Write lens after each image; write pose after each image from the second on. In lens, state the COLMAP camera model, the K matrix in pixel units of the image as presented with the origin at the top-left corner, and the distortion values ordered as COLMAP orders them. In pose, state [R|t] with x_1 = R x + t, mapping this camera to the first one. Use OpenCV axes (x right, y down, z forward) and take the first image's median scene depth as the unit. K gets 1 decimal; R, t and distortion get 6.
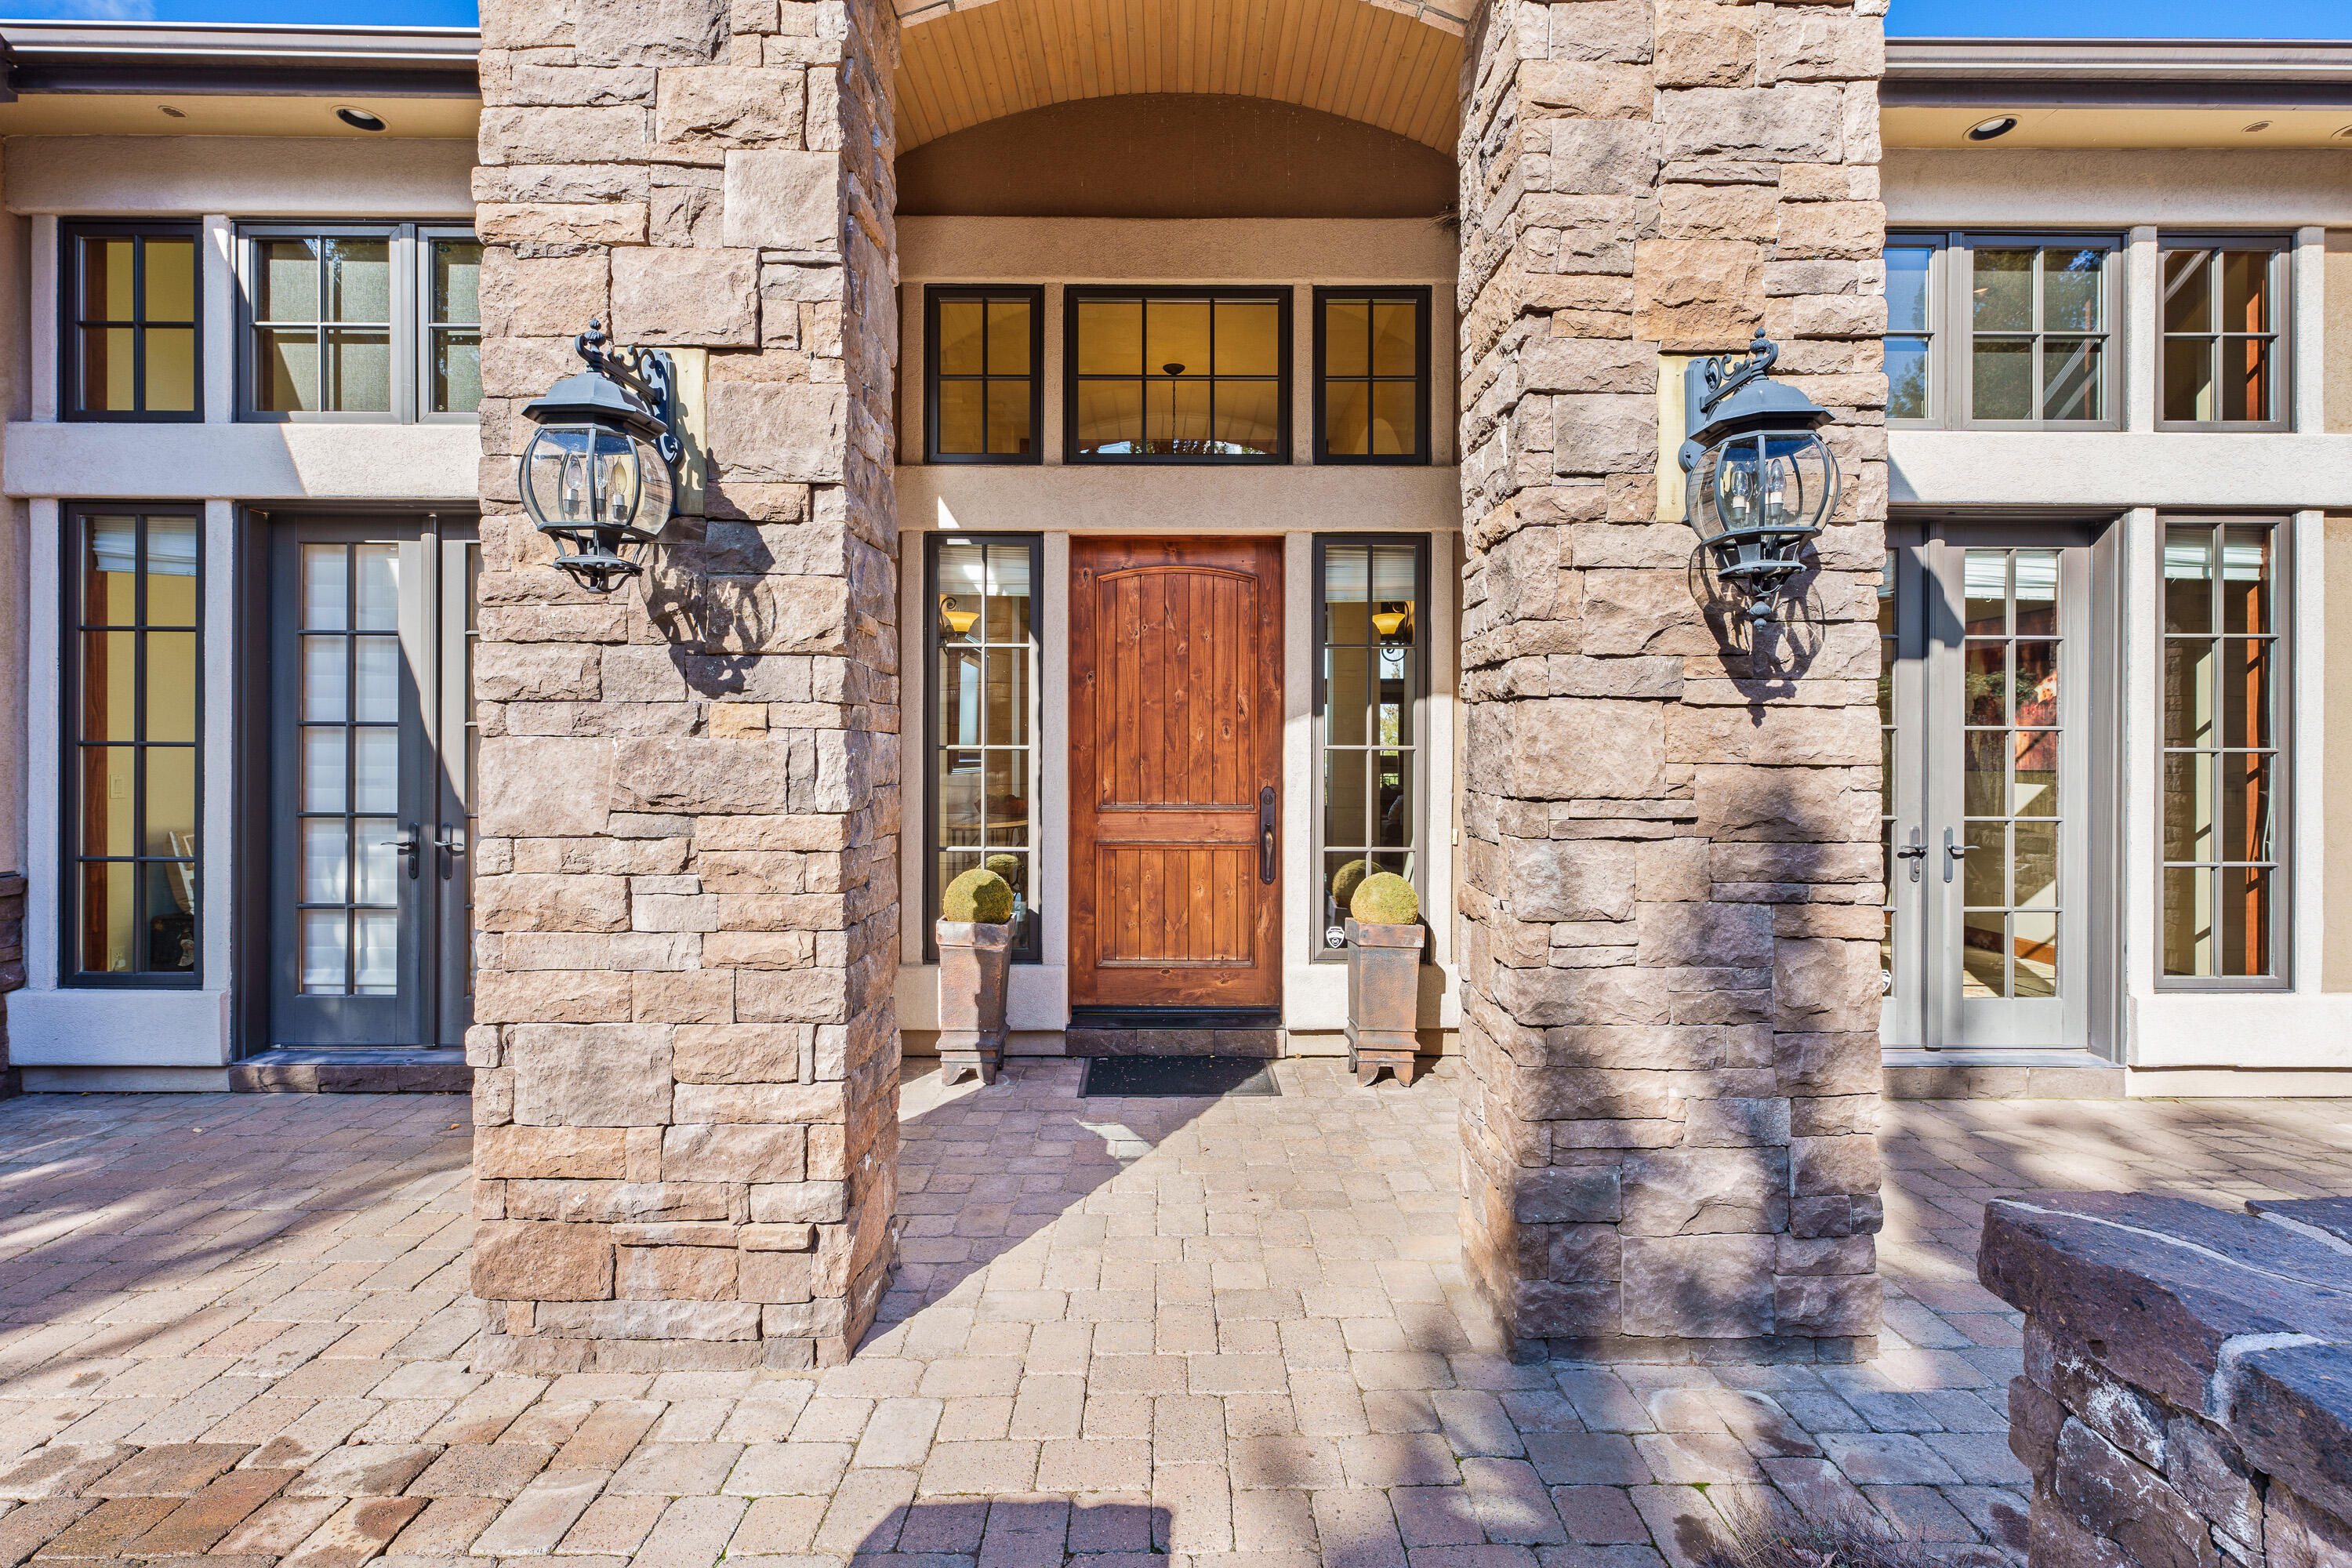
lens RADIAL K [[1051.9, 0, 1172.5], [0, 1051.9, 740.8], [0, 0, 1]] dist [-0.001337, 0.000022]
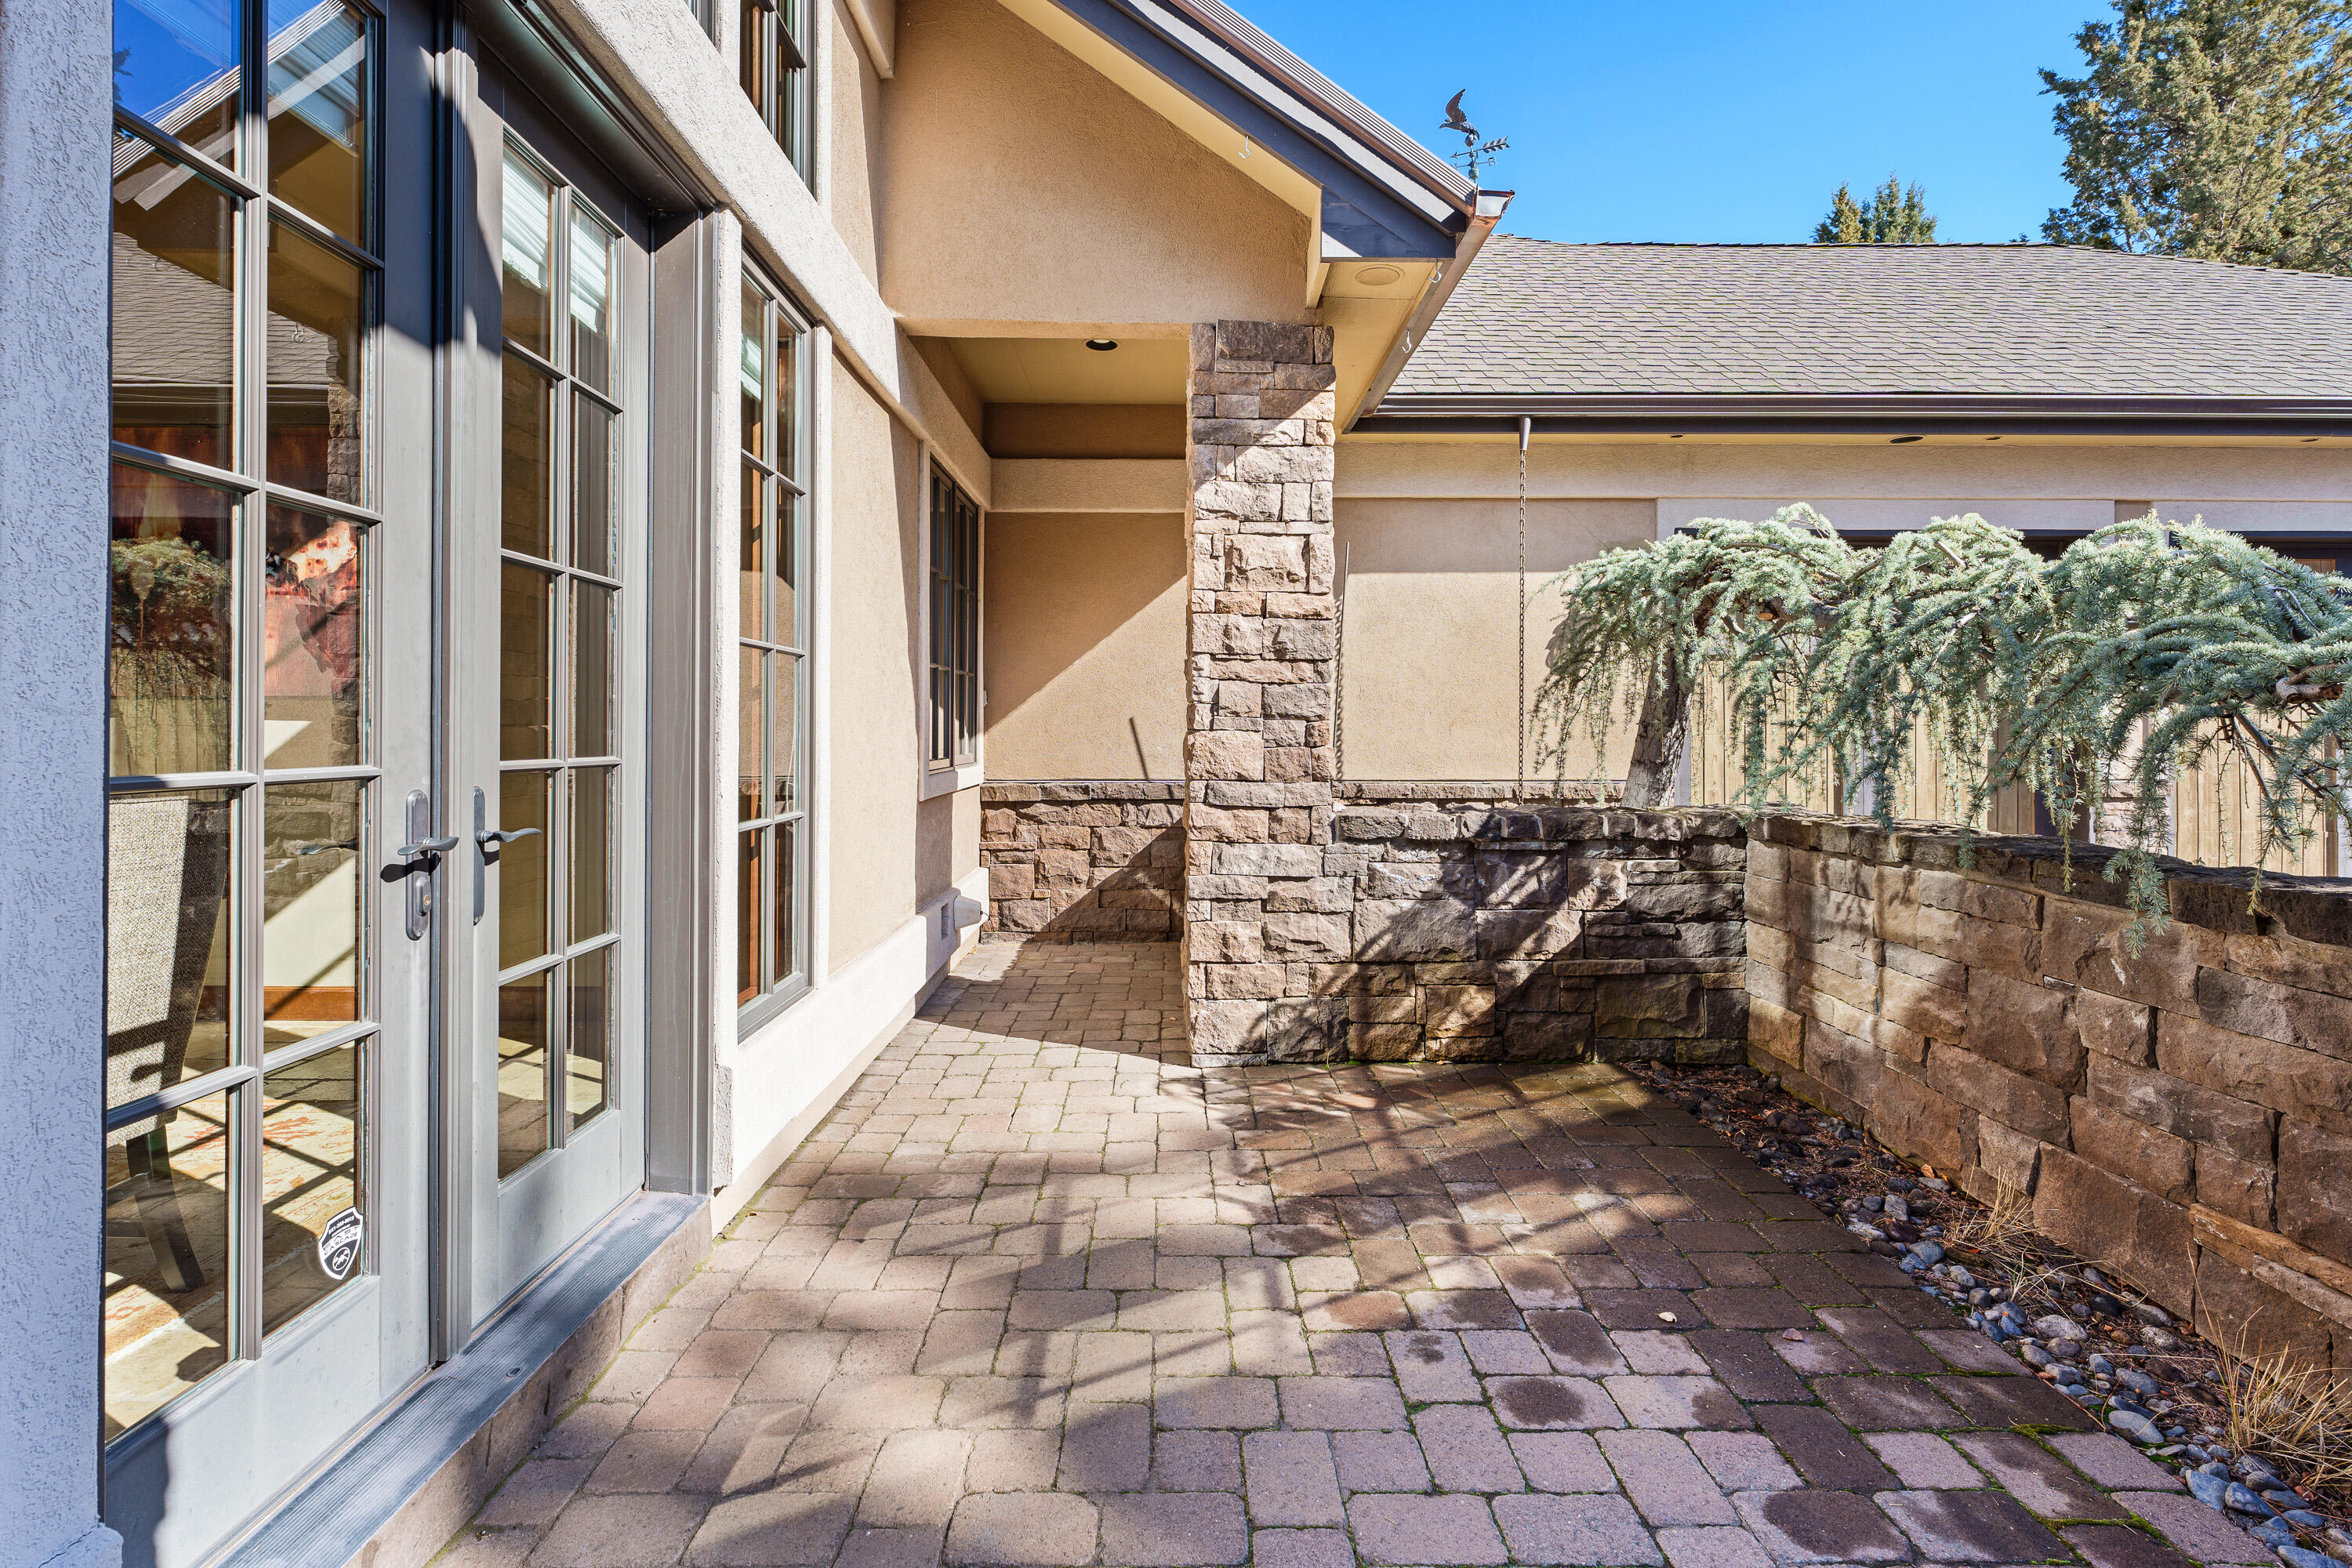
lens RADIAL K [[1051.9, 0, 1172.5], [0, 1051.9, 740.8], [0, 0, 1]] dist [-0.001337, 0.000022]
pose [[-0.002527, -0.010681, 0.999940, 0.337683], [-0.016742, 0.999803, 0.010637, 0.055992], [-0.999857, -0.016715, -0.002706, 0.742654]]
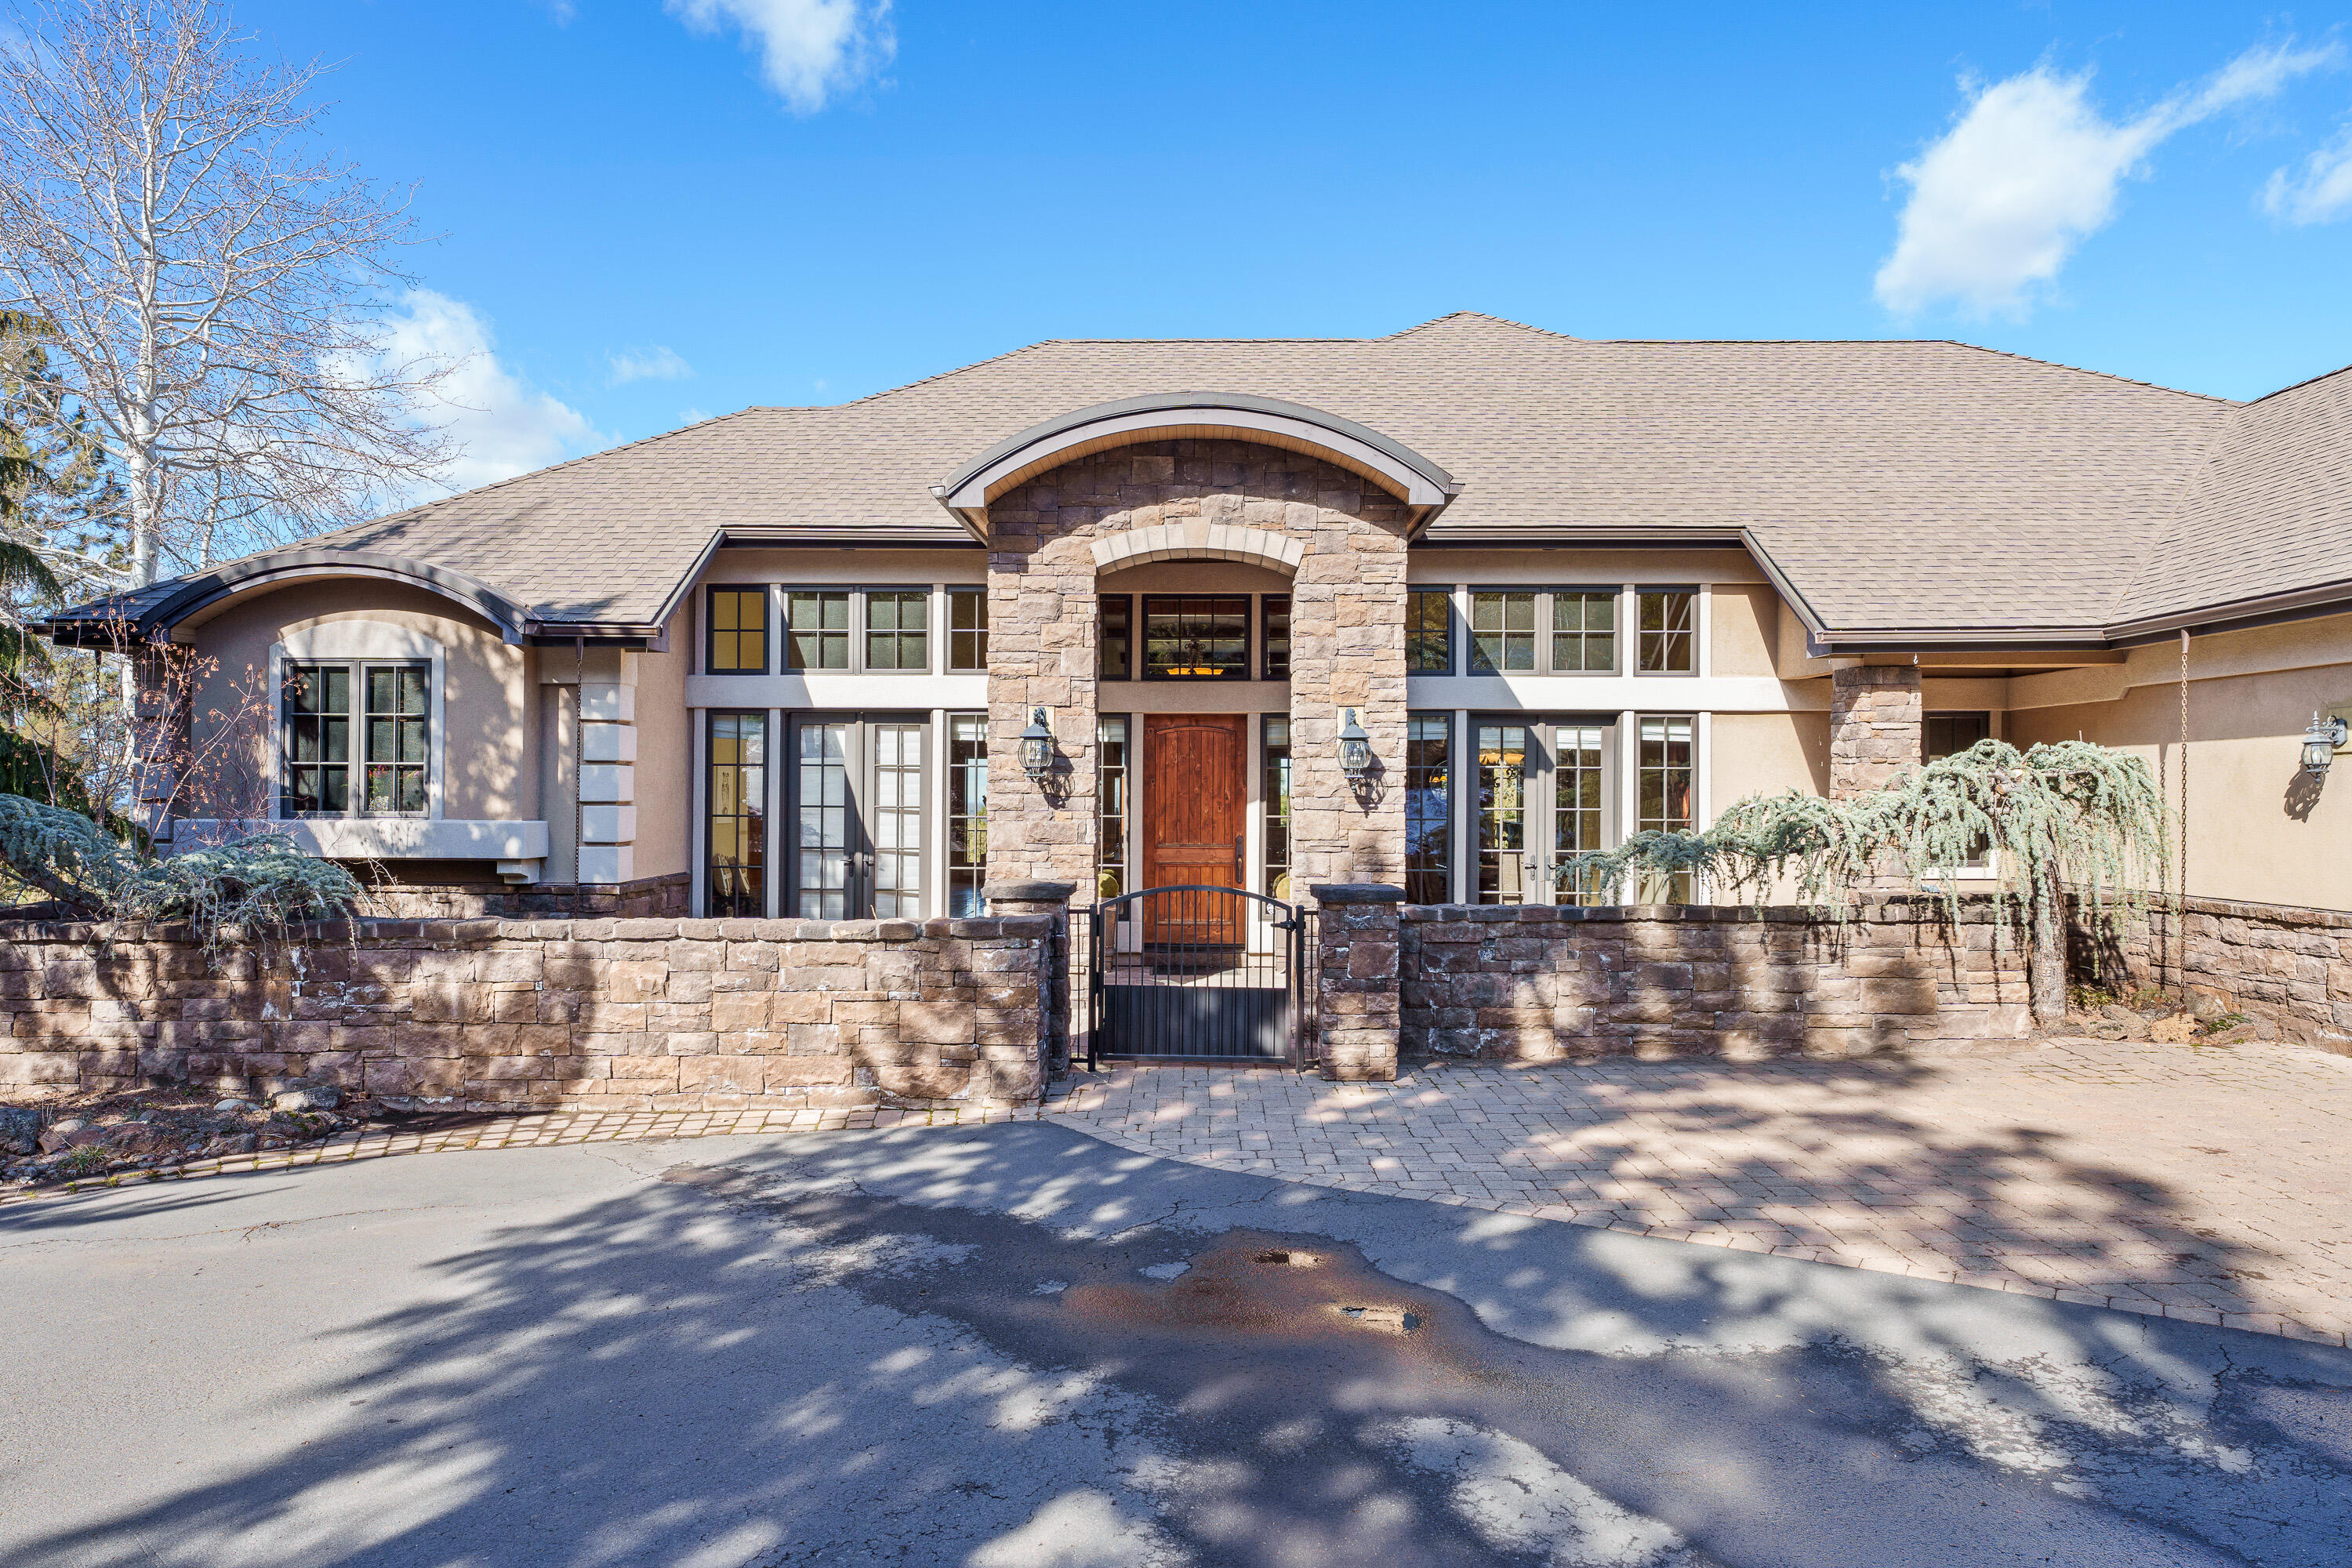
lens RADIAL K [[1391.1, 0, 1183.6], [0, 1391.1, 676.8], [0, 0, 1]] dist [0.002963, 0.000265]
pose [[0.999951, 0.001106, -0.009846, 0.009039], [-0.001773, 0.997686, -0.067973, -0.090909], [0.009748, 0.067987, 0.997639, -1.943666]]
